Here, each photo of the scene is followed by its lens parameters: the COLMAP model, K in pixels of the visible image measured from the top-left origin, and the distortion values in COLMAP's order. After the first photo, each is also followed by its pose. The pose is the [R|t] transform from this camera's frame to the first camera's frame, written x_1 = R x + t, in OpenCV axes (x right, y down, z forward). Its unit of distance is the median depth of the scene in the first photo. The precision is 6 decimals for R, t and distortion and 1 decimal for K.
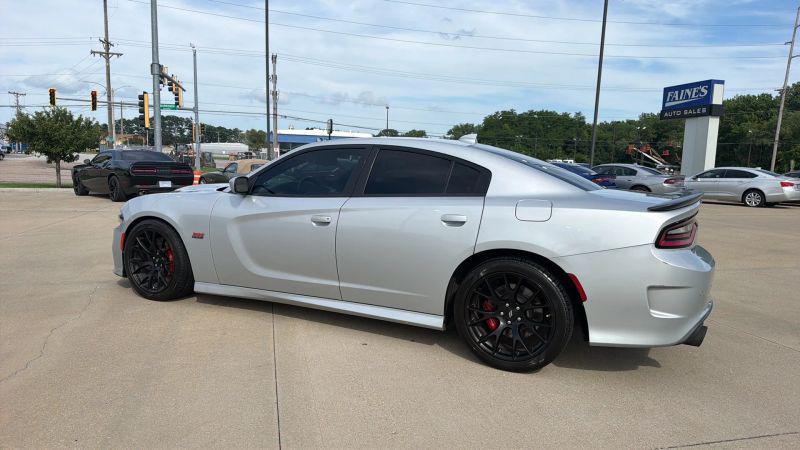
lens RADIAL K [[537.3, 0, 389.6], [0, 537.3, 233.8], [0, 0, 1]] dist [0.054850, -0.070456]
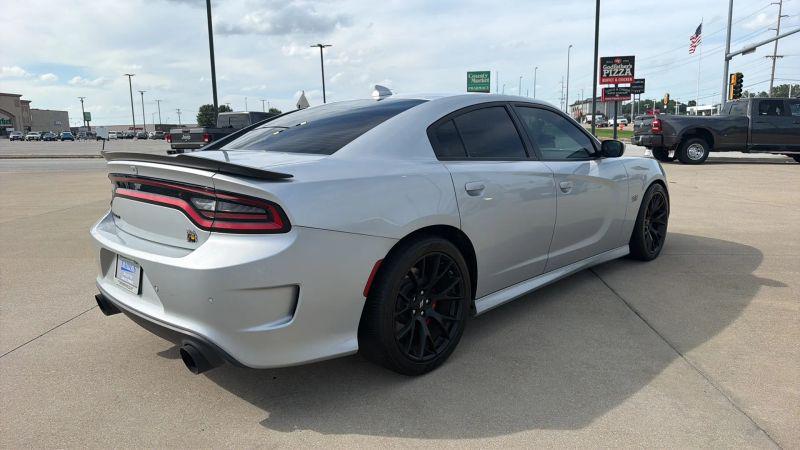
lens RADIAL K [[537.3, 0, 395.9], [0, 537.3, 228.2], [0, 0, 1]] dist [0.054850, -0.070456]
pose [[-0.307323, 0.146028, -0.940334, 0.165248], [-0.115512, 0.975124, 0.189183, -0.022409], [0.944568, 0.166760, -0.282810, 0.222645]]
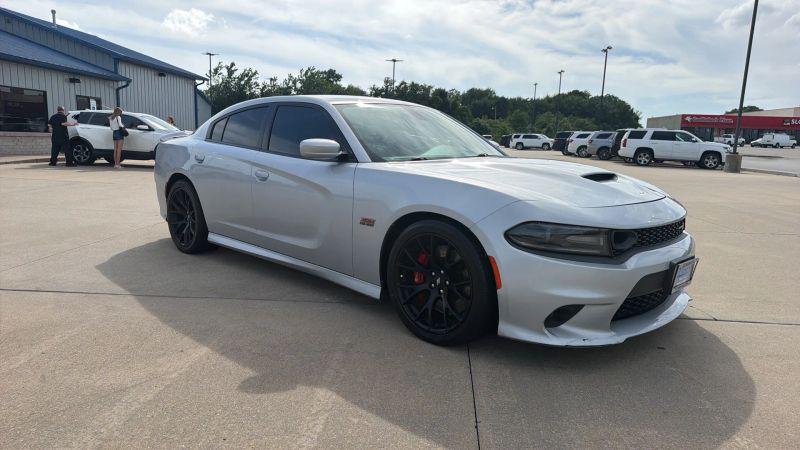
lens RADIAL K [[537.3, 0, 385.3], [0, 537.3, 230.9], [0, 0, 1]] dist [0.054850, -0.070456]
pose [[-0.941362, -0.105680, 0.320419, -0.075917], [-0.005087, 0.954018, 0.299708, -0.044430], [-0.337359, 0.280503, -0.898614, 0.361877]]
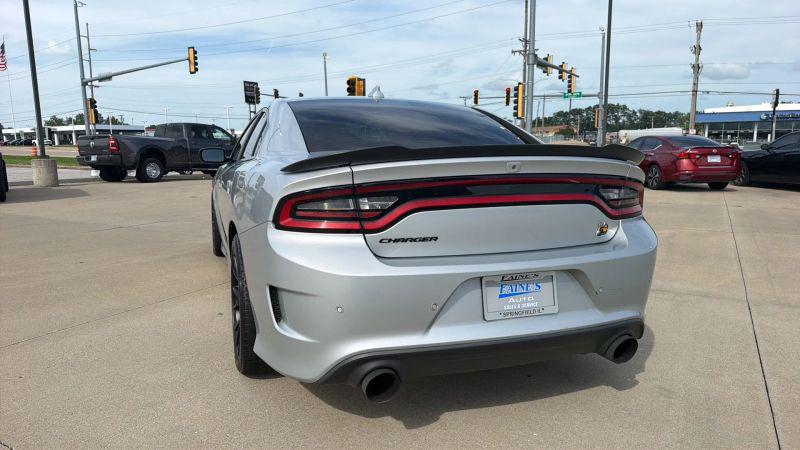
lens RADIAL K [[537.3, 0, 386.9], [0, 537.3, 233.4], [0, 0, 1]] dist [0.054850, -0.070456]
pose [[0.717833, 0.077445, -0.691895, 0.126478], [-0.064288, 0.996921, 0.044889, -0.000677], [0.693241, 0.012257, 0.720602, 0.074819]]
